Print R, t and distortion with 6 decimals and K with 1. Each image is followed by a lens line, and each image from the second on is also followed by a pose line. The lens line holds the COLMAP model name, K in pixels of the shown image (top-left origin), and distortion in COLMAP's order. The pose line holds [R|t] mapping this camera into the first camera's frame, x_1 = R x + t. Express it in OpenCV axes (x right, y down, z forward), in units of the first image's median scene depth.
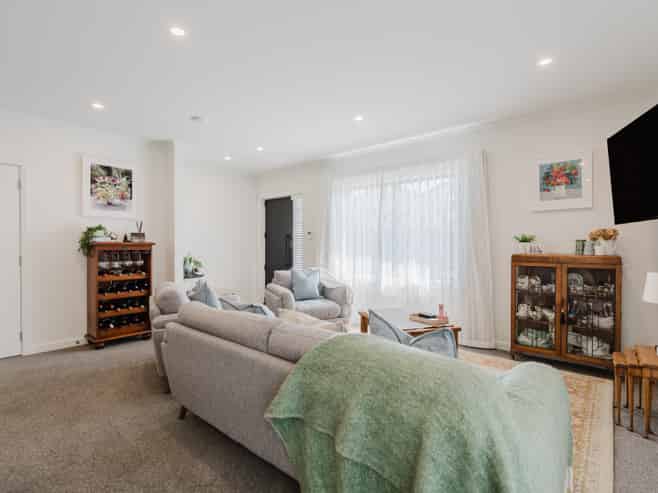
lens RADIAL K [[339.0, 0, 329.0], [0, 339.0, 246.5], [0, 0, 1]] dist [-0.003632, -0.000424]
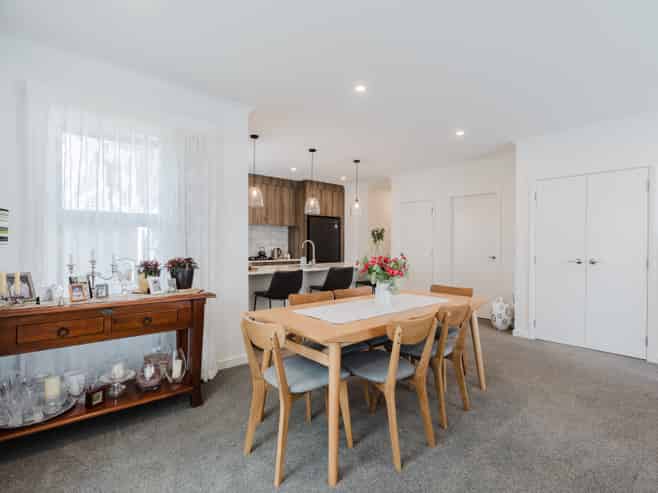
lens RADIAL K [[339.0, 0, 329.0], [0, 339.0, 246.5], [0, 0, 1]] dist [-0.003632, -0.000424]
pose [[-0.134099, 0.010922, -0.990908, 0.188612], [-0.014851, 0.999805, 0.013030, -0.005955], [0.990857, 0.016464, -0.133911, 0.228091]]
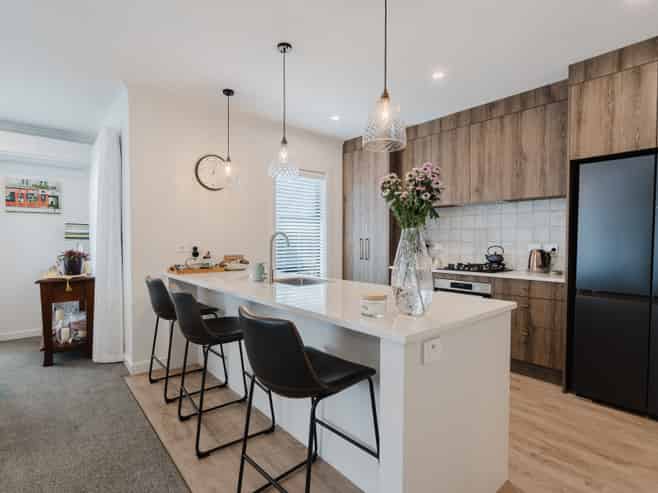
lens RADIAL K [[349.9, 0, 329.0], [0, 349.9, 246.5], [0, 0, 1]] dist [0.004299, 0.000627]
pose [[-0.987811, 0.002976, 0.155627, -1.431254], [0.005935, 0.999810, 0.018551, 0.007937], [-0.155542, 0.019248, -0.987642, 0.694603]]
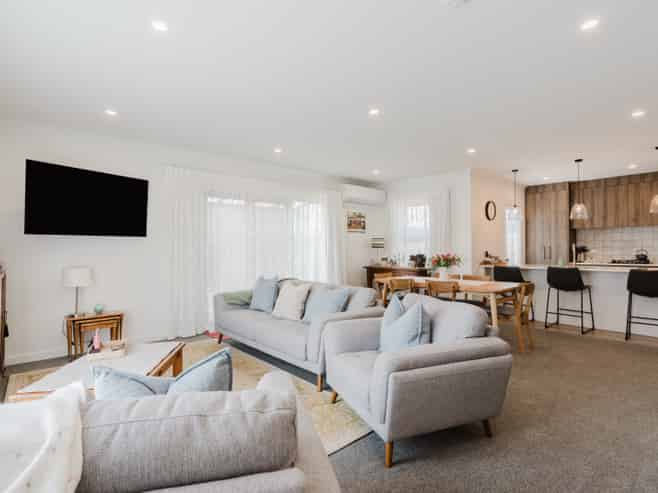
lens RADIAL K [[339.0, 0, 329.0], [0, 339.0, 246.5], [0, 0, 1]] dist [-0.003632, -0.000424]
pose [[-0.991996, 0.012883, 0.125610, -0.274046], [0.012467, 0.999914, -0.004094, -0.003683], [-0.125652, -0.002495, -0.992071, 1.644839]]
